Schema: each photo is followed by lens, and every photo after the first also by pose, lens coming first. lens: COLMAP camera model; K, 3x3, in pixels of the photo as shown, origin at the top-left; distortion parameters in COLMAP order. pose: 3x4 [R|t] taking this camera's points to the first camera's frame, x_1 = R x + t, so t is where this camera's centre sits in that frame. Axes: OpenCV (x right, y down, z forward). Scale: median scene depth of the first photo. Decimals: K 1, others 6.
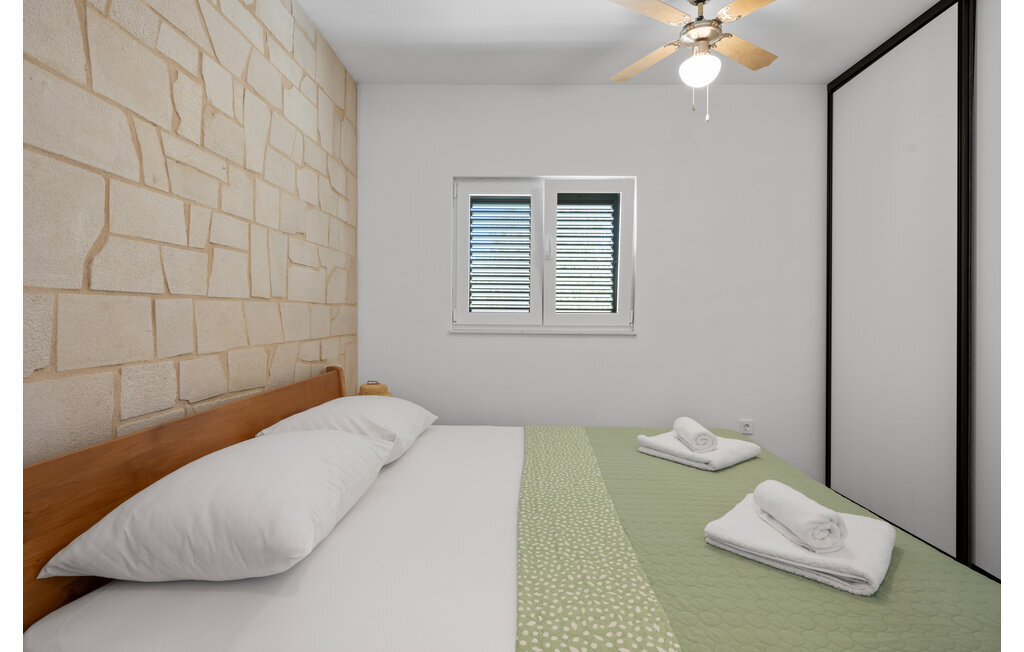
lens RADIAL K [[504.7, 0, 511.3], [0, 504.7, 311.4], [0, 0, 1]] dist [-0.001014, 0.000029]
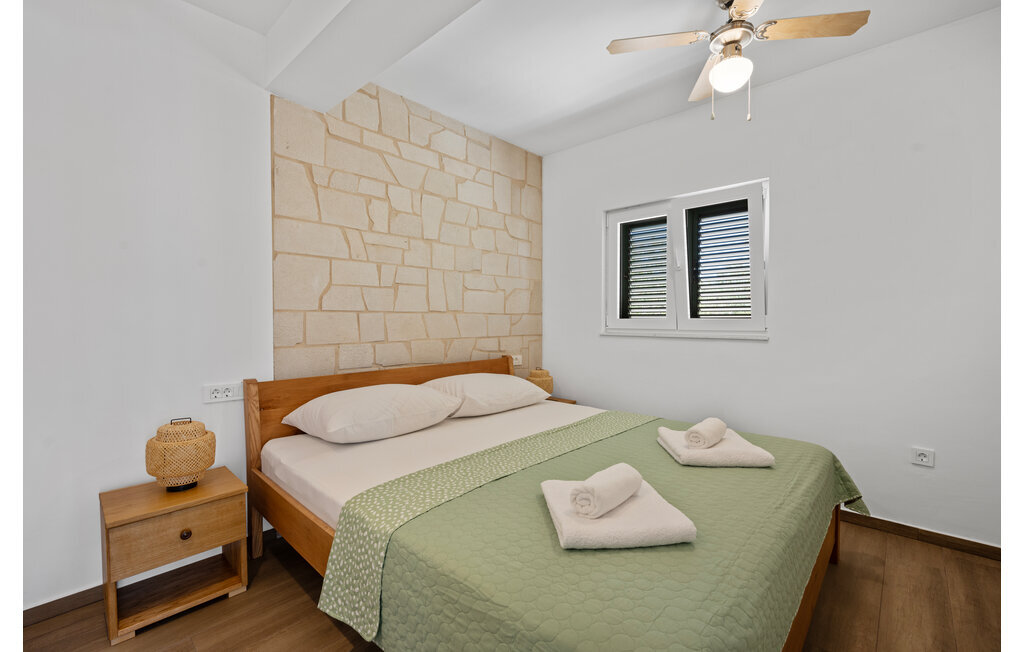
lens RADIAL K [[424.1, 0, 512.0], [0, 424.1, 326.0], [0, 0, 1]] dist [0.000270, 0.000135]
pose [[0.744044, 0.001943, -0.668128, 0.808006], [0.008383, 0.999890, 0.012244, 0.009416], [0.668078, -0.014711, 0.743946, 0.104942]]
